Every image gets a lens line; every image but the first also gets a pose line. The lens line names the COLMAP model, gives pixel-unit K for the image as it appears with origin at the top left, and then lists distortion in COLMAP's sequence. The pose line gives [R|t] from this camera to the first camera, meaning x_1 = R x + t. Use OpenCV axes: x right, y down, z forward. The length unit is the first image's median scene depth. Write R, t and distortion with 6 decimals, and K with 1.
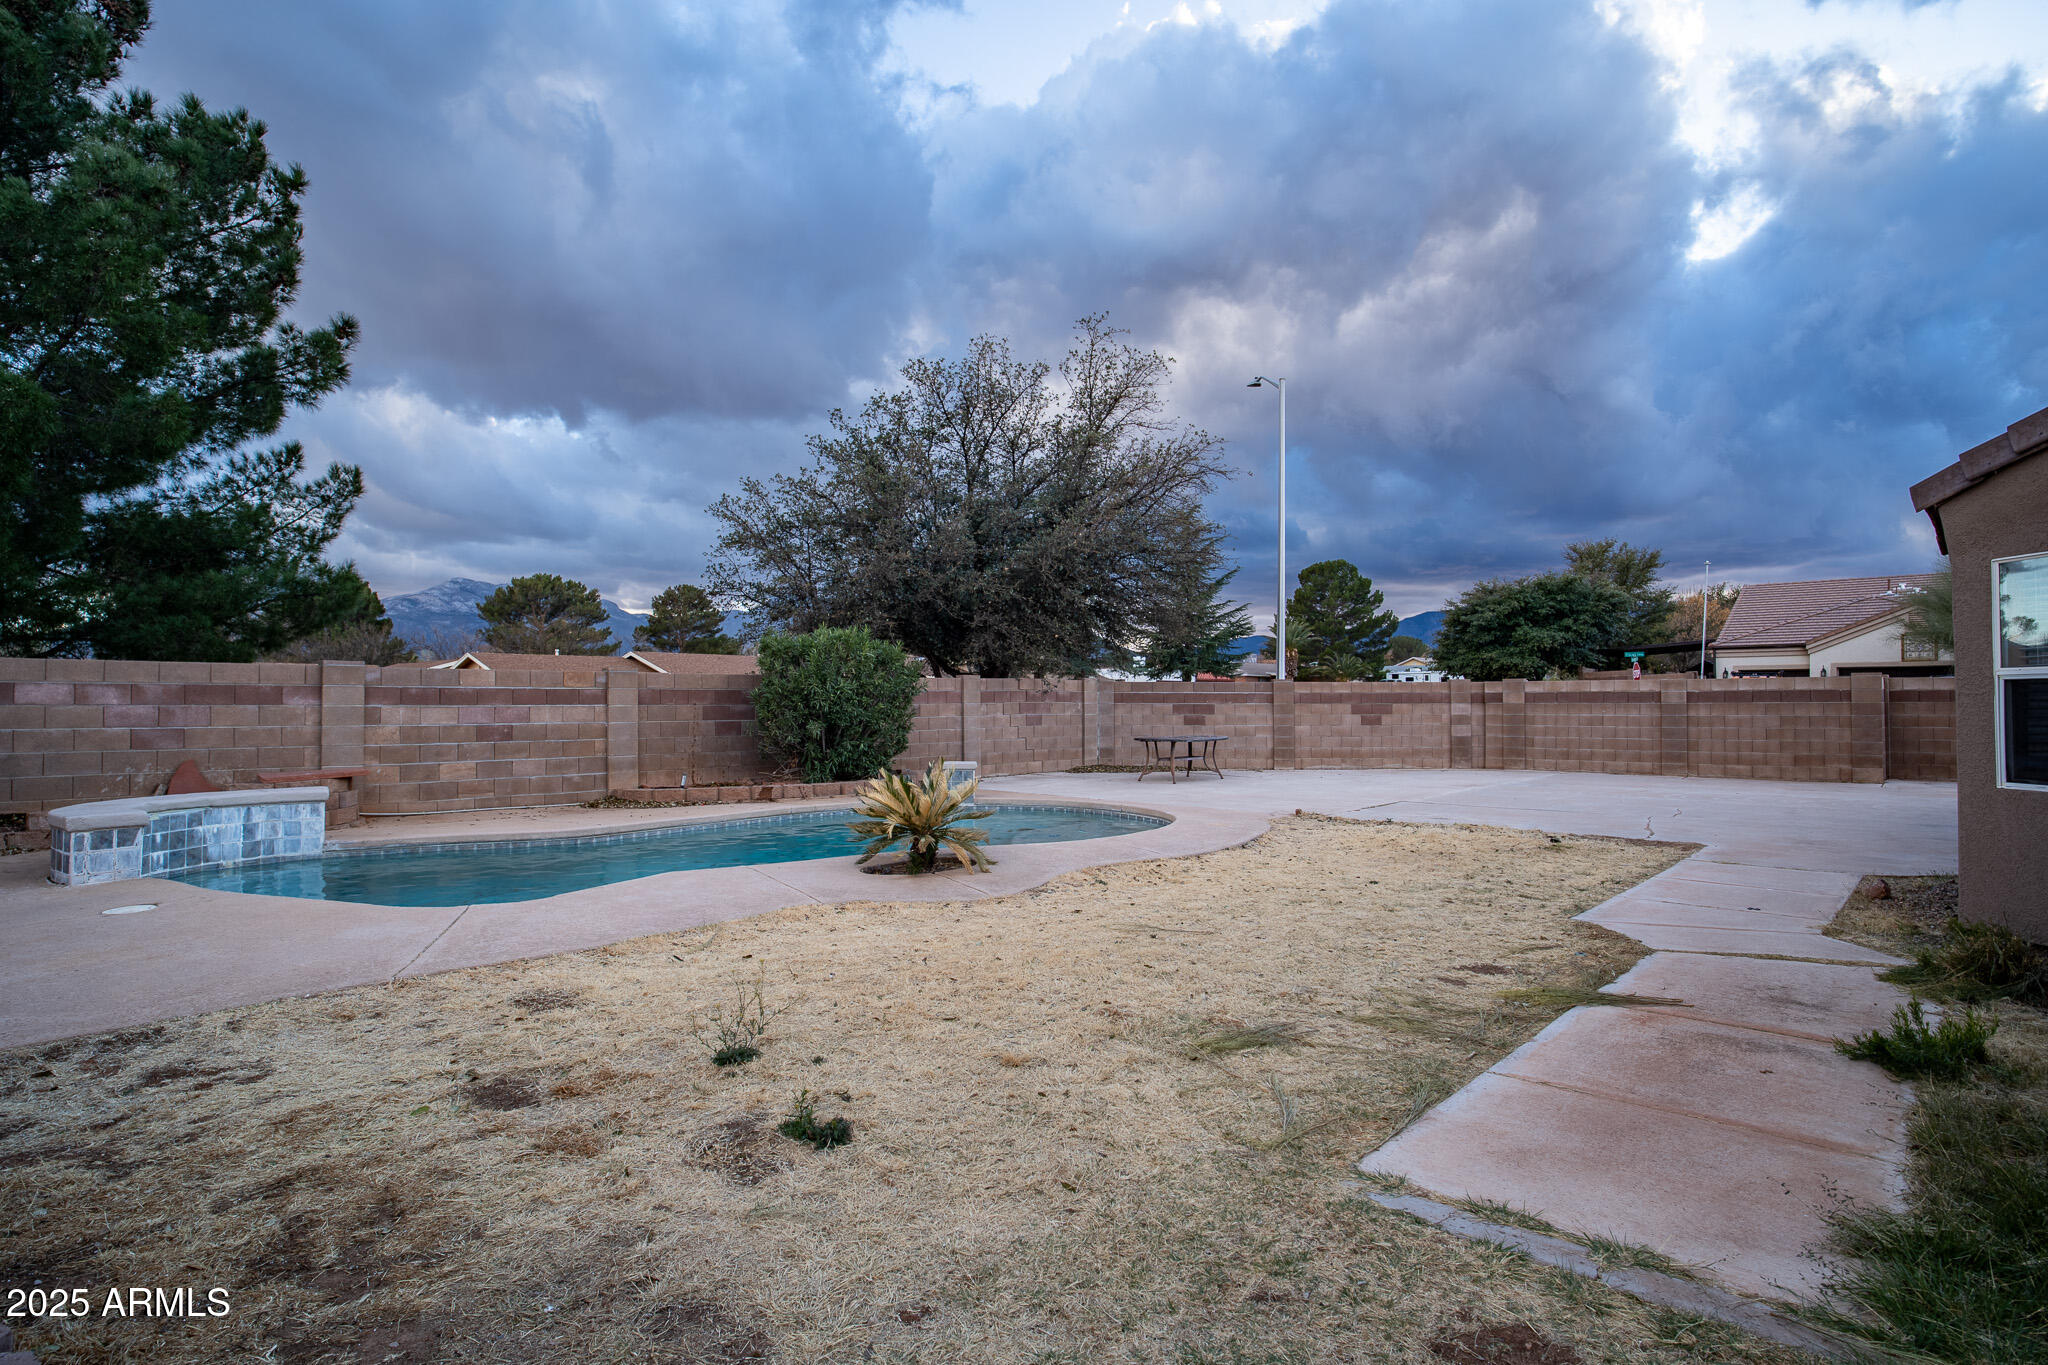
lens RADIAL K [[1058.1, 0, 1024.0], [0, 1058.1, 682.5], [0, 0, 1]] dist [-0.048533, 0.022904]
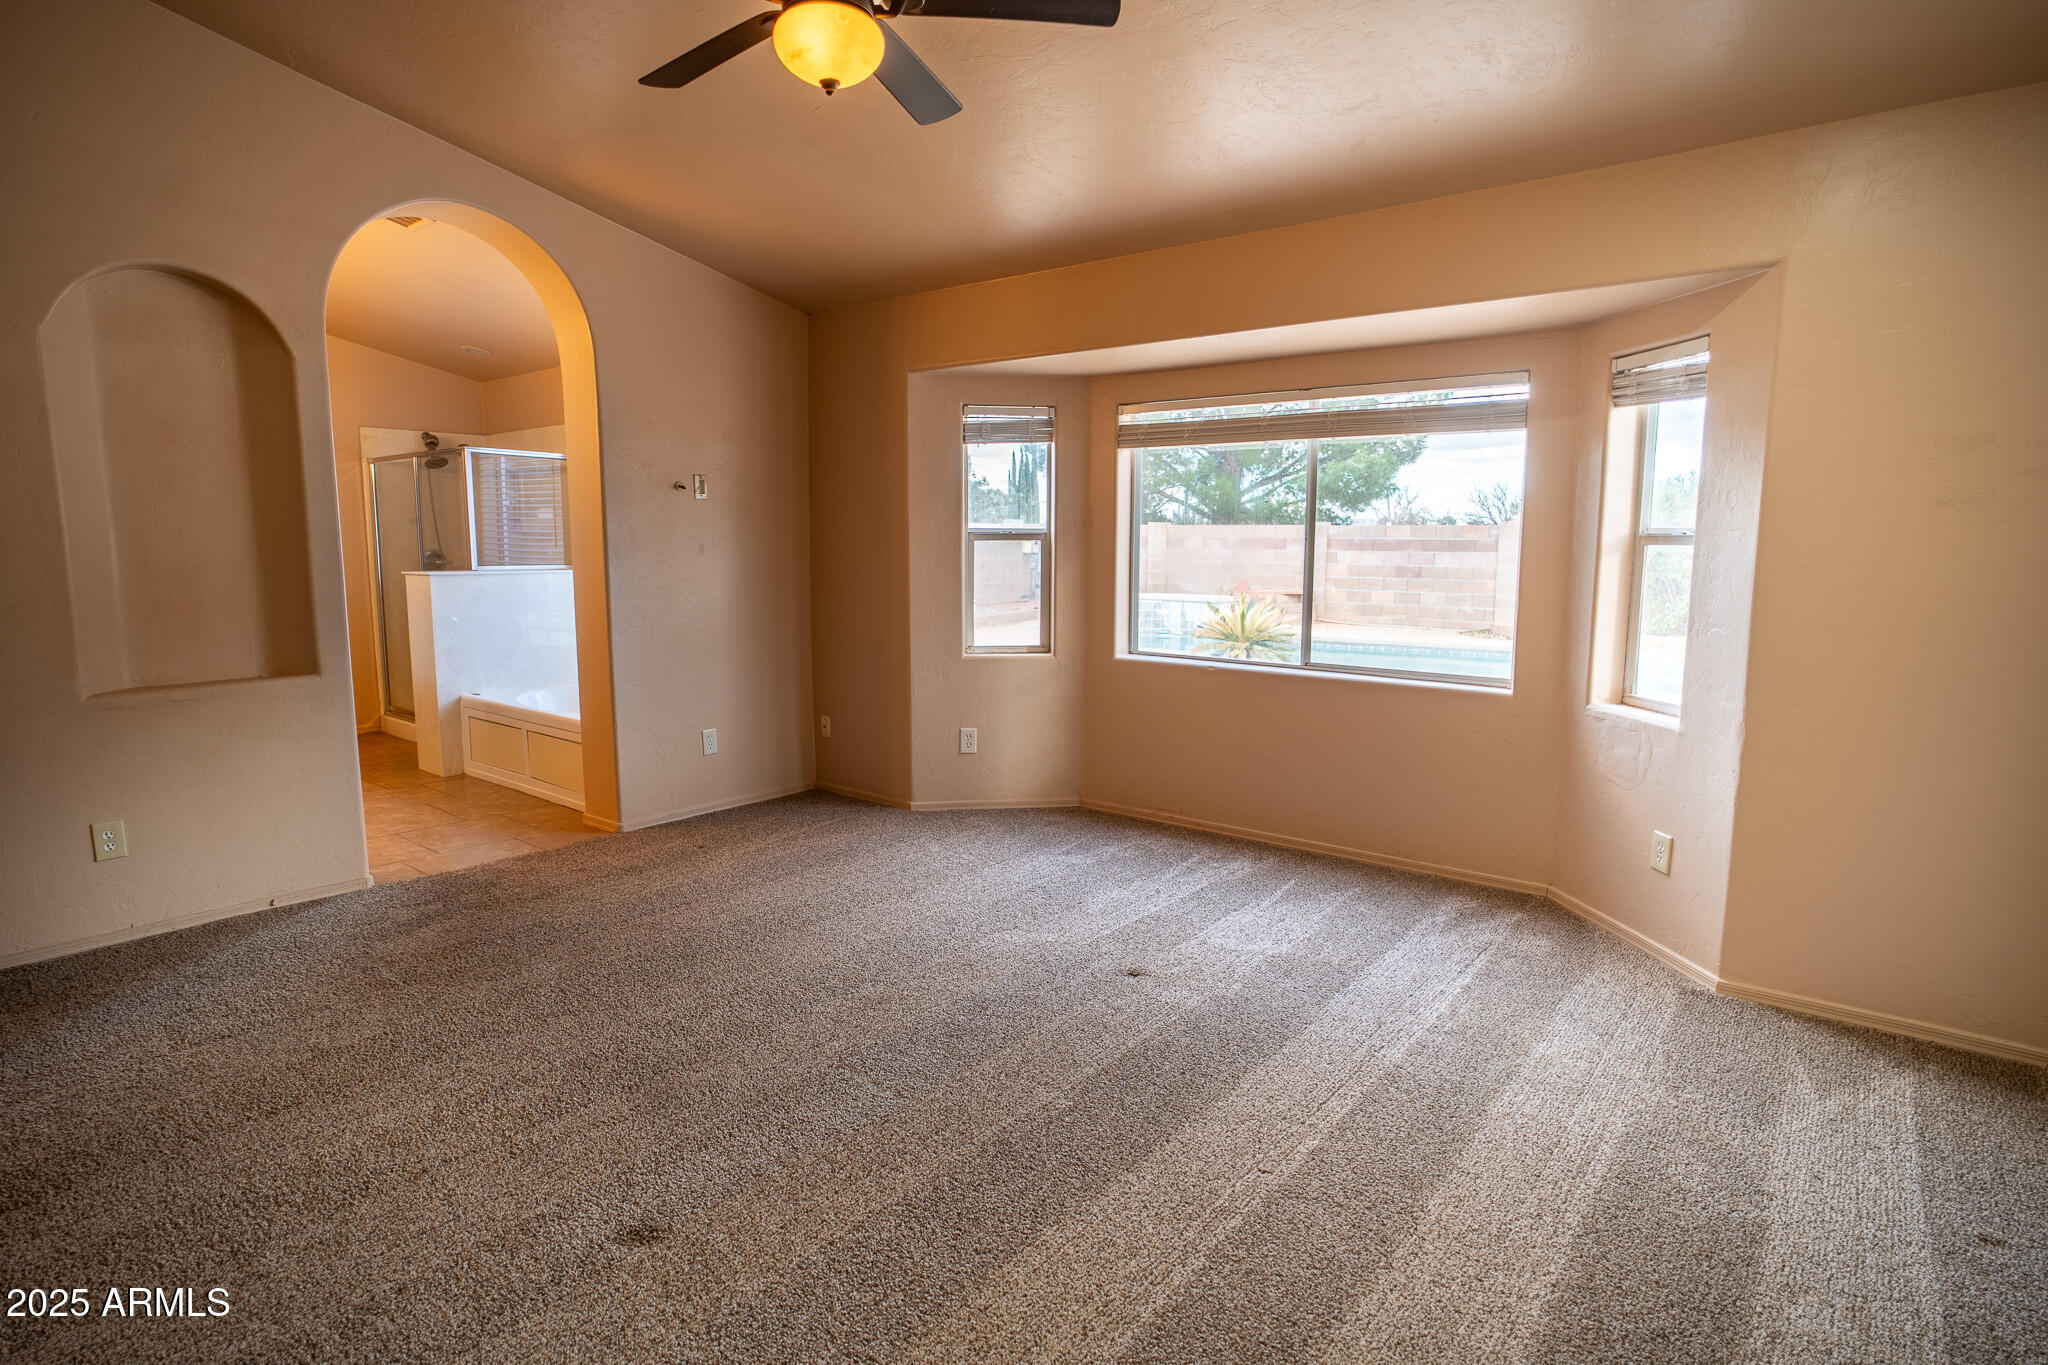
lens RADIAL K [[1058.1, 0, 1024.0], [0, 1058.1, 682.5], [0, 0, 1]] dist [-0.048533, 0.022904]
pose [[0.072077, 0.134257, -0.988322, 0.863463], [0.015001, 0.990641, 0.135667, -0.002811], [0.997286, -0.024604, 0.069389, 0.408657]]
